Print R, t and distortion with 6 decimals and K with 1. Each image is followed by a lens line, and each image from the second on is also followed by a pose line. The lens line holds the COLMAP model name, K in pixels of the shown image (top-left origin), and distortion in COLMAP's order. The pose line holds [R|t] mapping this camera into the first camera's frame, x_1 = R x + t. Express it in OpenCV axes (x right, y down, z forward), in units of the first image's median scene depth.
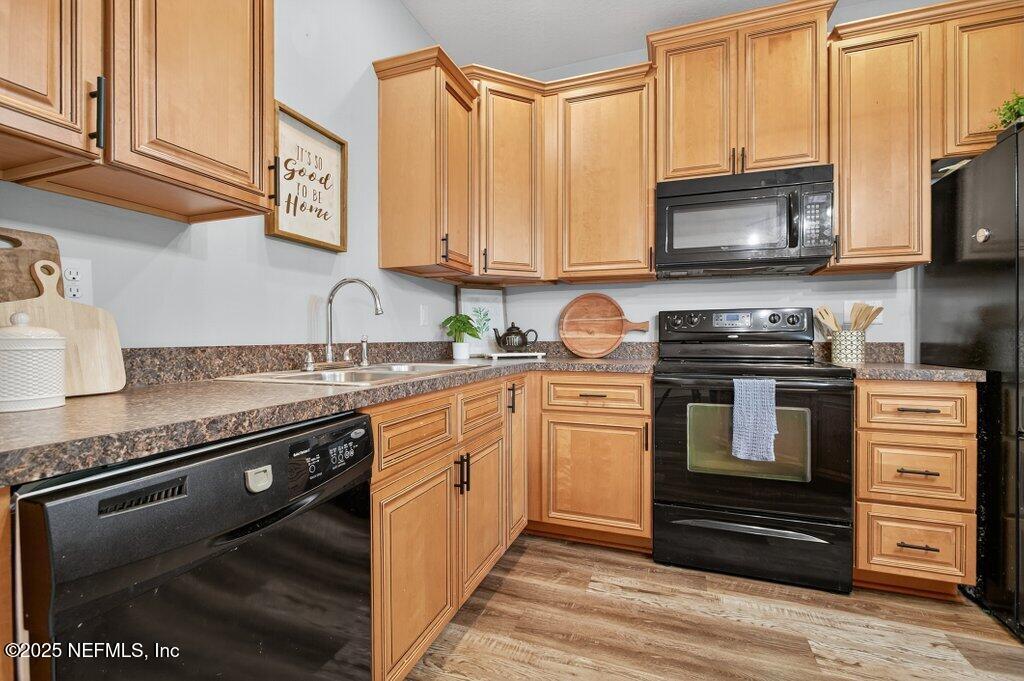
lens RADIAL K [[457.9, 0, 503.1], [0, 457.9, 336.3], [0, 0, 1]] dist [-0.000229, -0.002737]
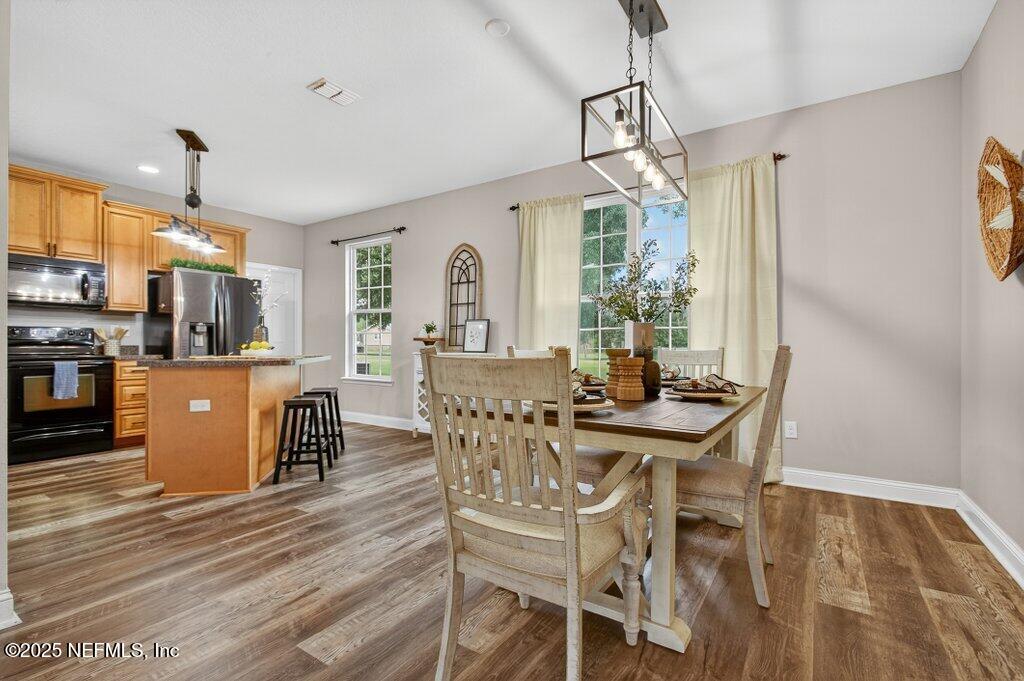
lens RADIAL K [[457.9, 0, 504.4], [0, 457.9, 345.2], [0, 0, 1]] dist [-0.000229, -0.002737]
pose [[0.225183, -0.003528, 0.974310, -0.952207], [-0.002757, 0.999987, 0.004258, -0.001270], [-0.974313, -0.003645, 0.225170, -1.318707]]
